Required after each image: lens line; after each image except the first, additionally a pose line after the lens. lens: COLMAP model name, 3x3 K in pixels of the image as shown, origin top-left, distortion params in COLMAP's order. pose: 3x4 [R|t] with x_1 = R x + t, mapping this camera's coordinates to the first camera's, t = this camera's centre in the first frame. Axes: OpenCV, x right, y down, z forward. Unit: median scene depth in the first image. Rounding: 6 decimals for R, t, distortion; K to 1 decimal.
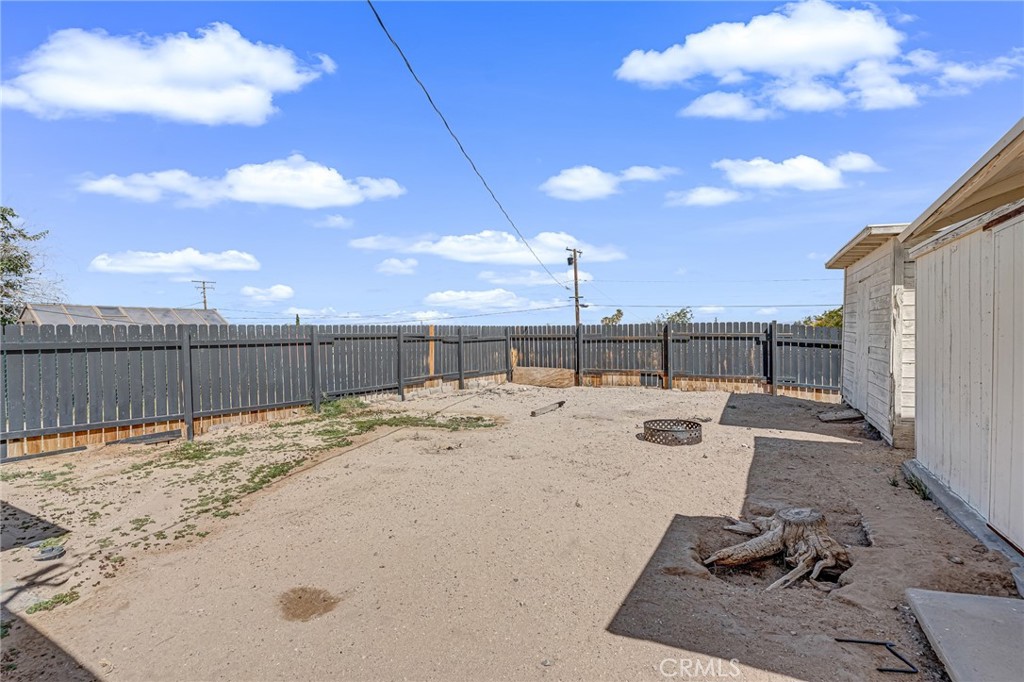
lens RADIAL K [[466.8, 0, 514.3], [0, 466.8, 343.2], [0, 0, 1]] dist [-0.005714, 0.001170]
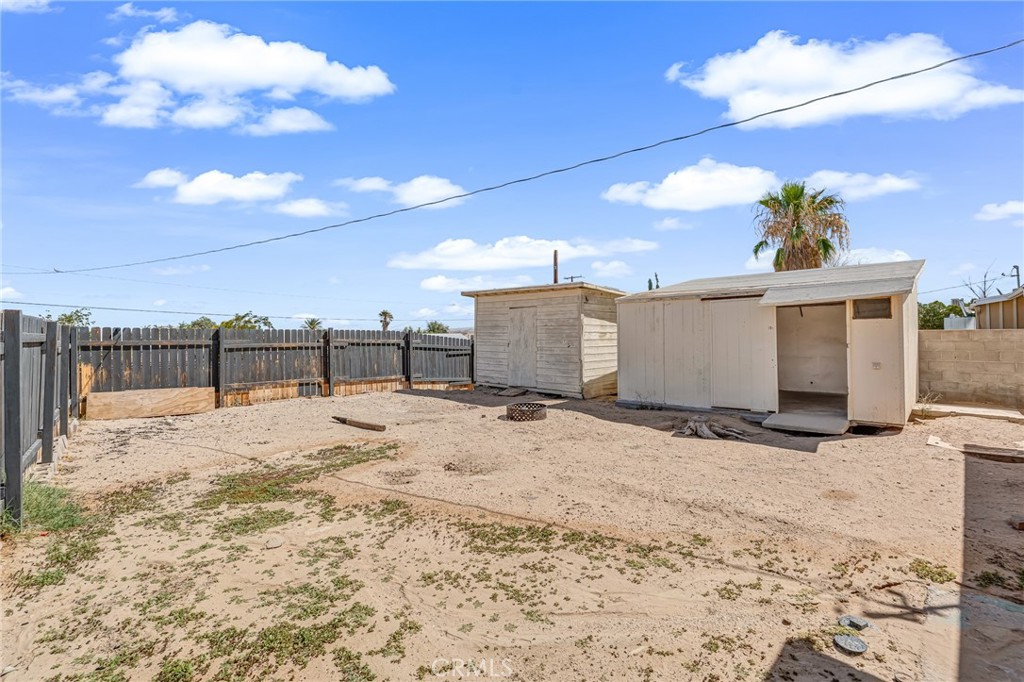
lens RADIAL K [[466.8, 0, 504.5], [0, 466.8, 331.6], [0, 0, 1]] dist [-0.005714, 0.001170]
pose [[0.269994, 0.025293, 0.962530, -0.567082], [0.022152, 0.999227, -0.032471, 0.001521], [-0.962607, 0.030089, 0.269225, 0.402990]]
